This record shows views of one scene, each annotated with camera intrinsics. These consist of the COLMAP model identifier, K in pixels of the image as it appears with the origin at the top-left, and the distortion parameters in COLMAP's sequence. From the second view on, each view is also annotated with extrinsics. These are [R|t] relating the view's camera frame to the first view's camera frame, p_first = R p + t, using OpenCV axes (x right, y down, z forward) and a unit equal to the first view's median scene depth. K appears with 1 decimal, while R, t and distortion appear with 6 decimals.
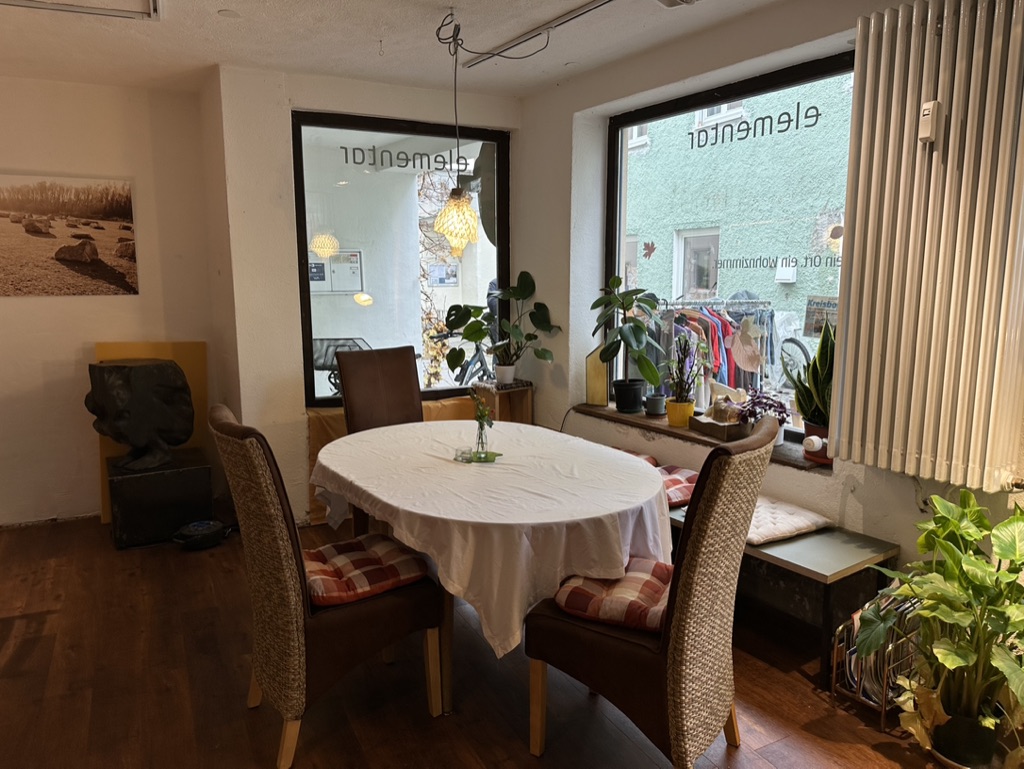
lens RADIAL K [[722.7, 0, 512.1], [0, 722.7, 385.0], [0, 0, 1]] dist [0.009147, 0.000512]
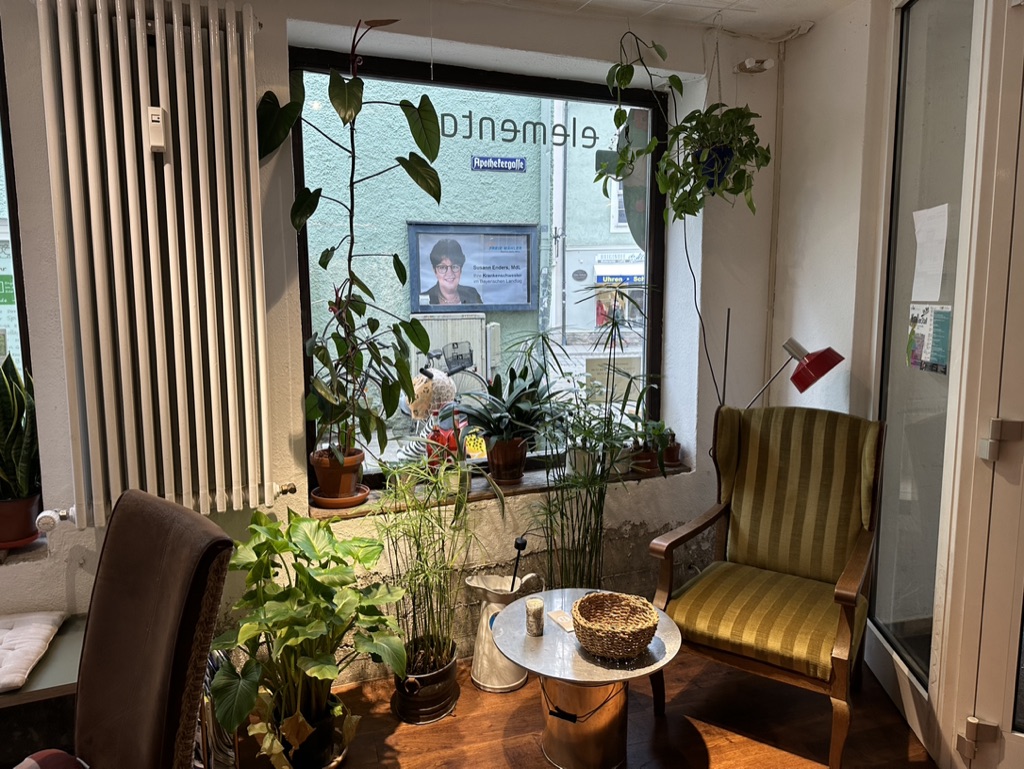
lens RADIAL K [[722.7, 0, 511.6], [0, 722.7, 382.1], [0, 0, 1]] dist [0.009147, 0.000512]
pose [[0.178872, -0.126106, 0.975757, -0.517815], [0.155820, 0.982866, 0.098461, -0.145518], [-0.971455, 0.134431, 0.195457, 0.855135]]
